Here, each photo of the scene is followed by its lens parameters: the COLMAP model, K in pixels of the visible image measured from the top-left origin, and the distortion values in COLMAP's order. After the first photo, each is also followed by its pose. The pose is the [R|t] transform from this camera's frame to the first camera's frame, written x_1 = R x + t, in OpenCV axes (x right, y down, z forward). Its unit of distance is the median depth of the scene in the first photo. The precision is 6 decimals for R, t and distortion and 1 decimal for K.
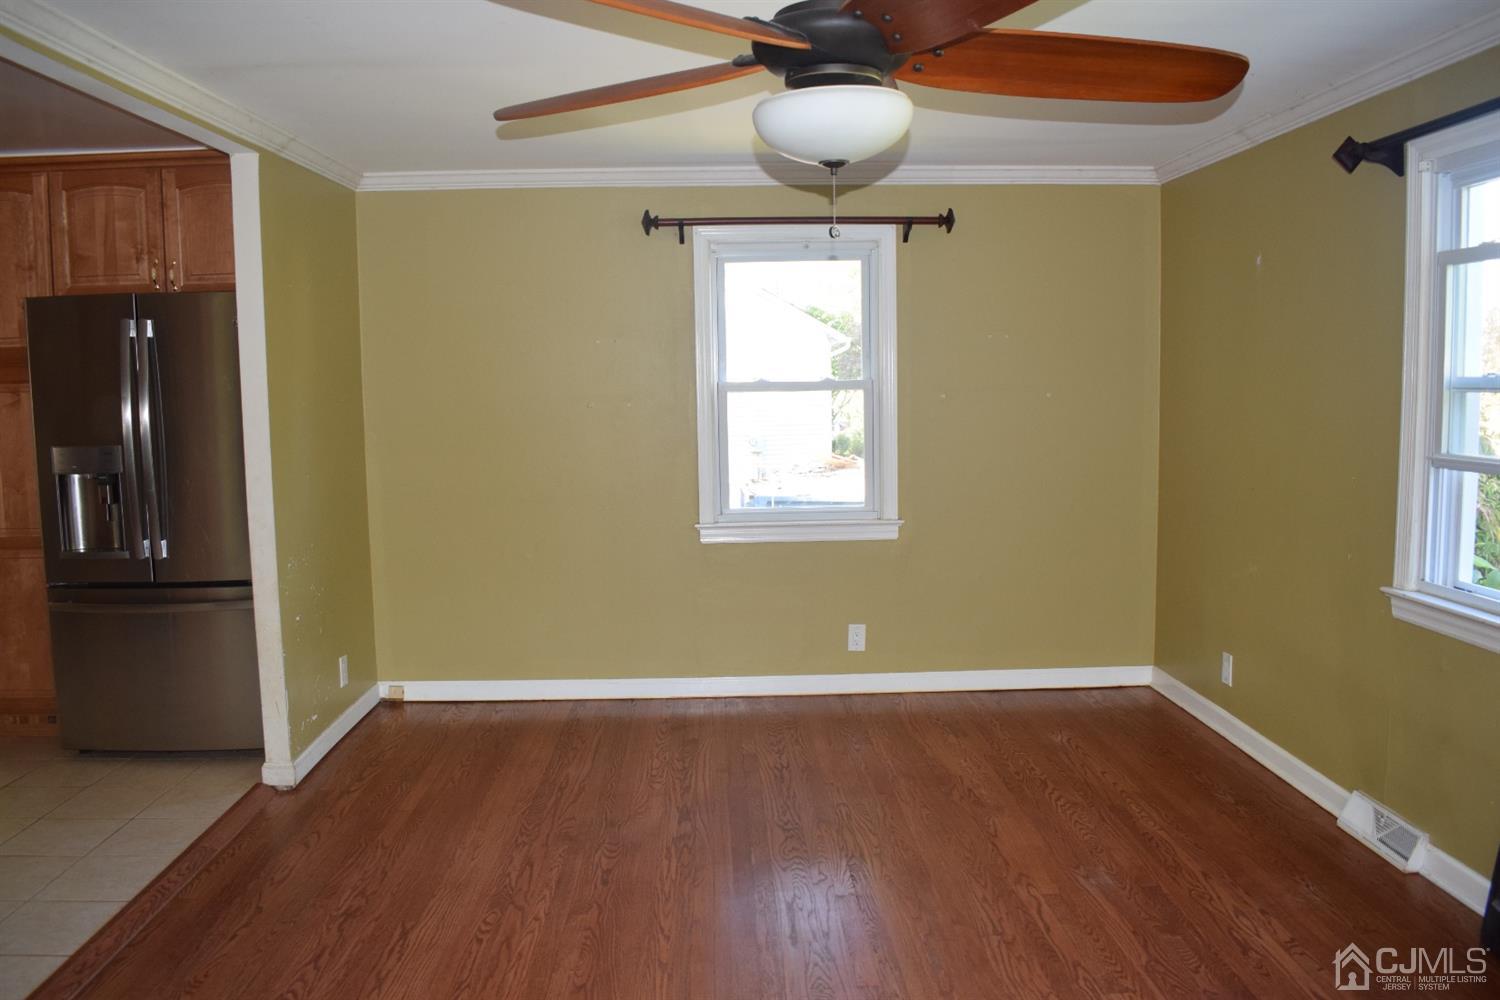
lens RADIAL K [[1162.6, 0, 751.5], [0, 1162.6, 475.6], [0, 0, 1]] dist [-0.084927, 0.003554]
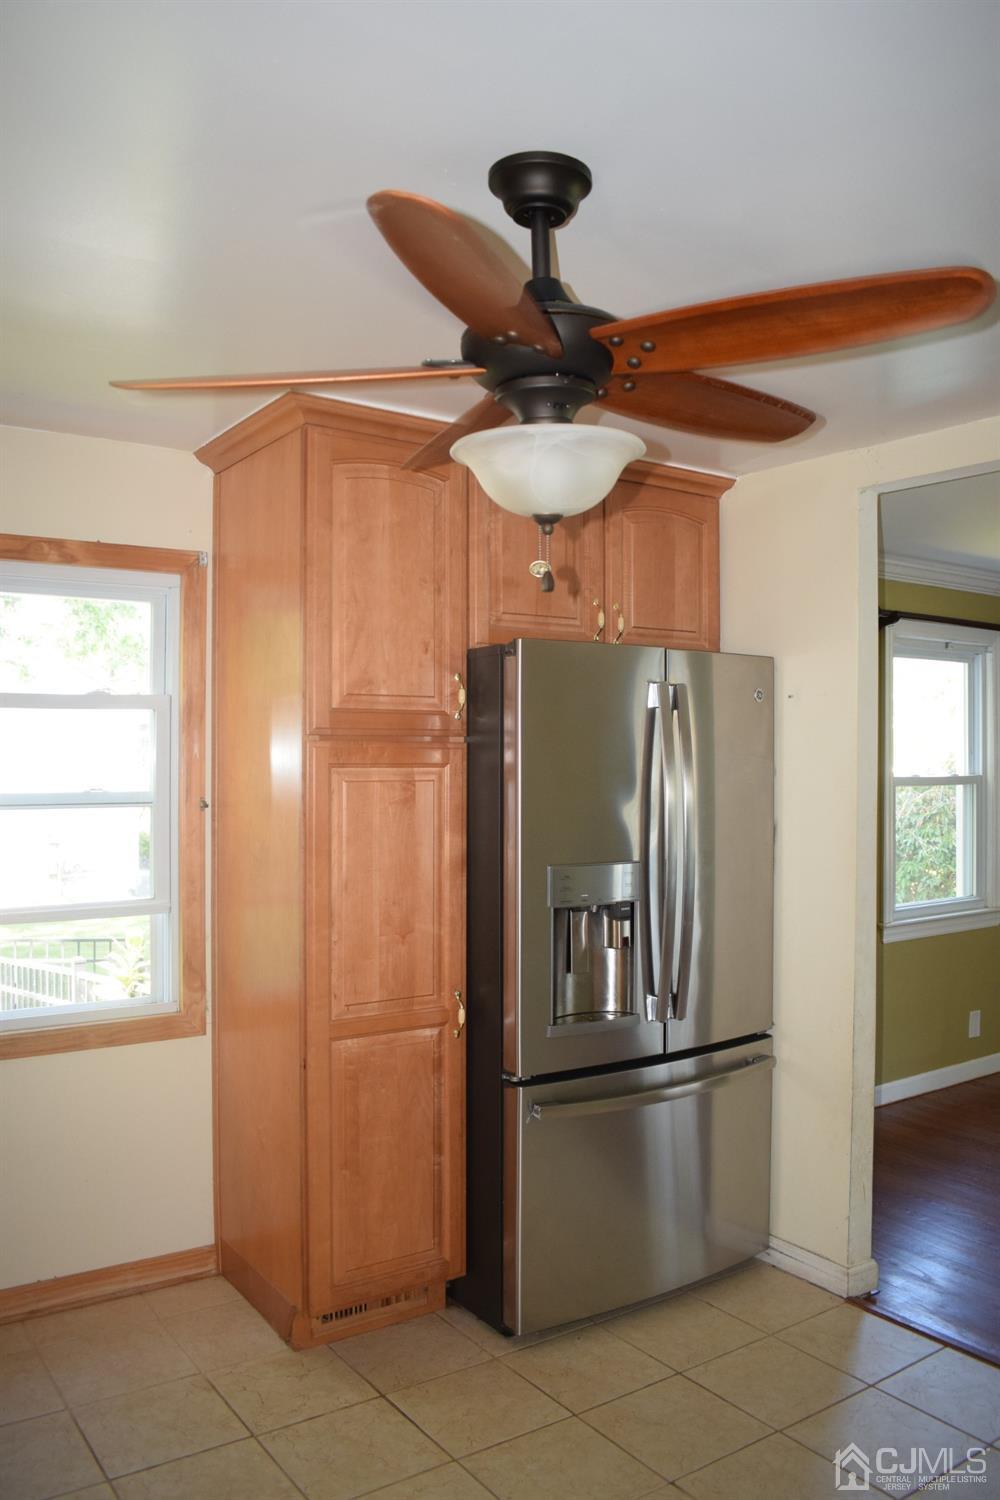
lens RADIAL K [[1162.6, 0, 500.0], [0, 1162.6, 750.0], [0, 0, 1]] dist [-0.084927, 0.003554]
pose [[0.838435, 0.020864, 0.544602, -0.830803], [0.029795, 0.996018, -0.084028, -0.030903], [-0.544186, 0.086679, 0.834475, 0.364550]]
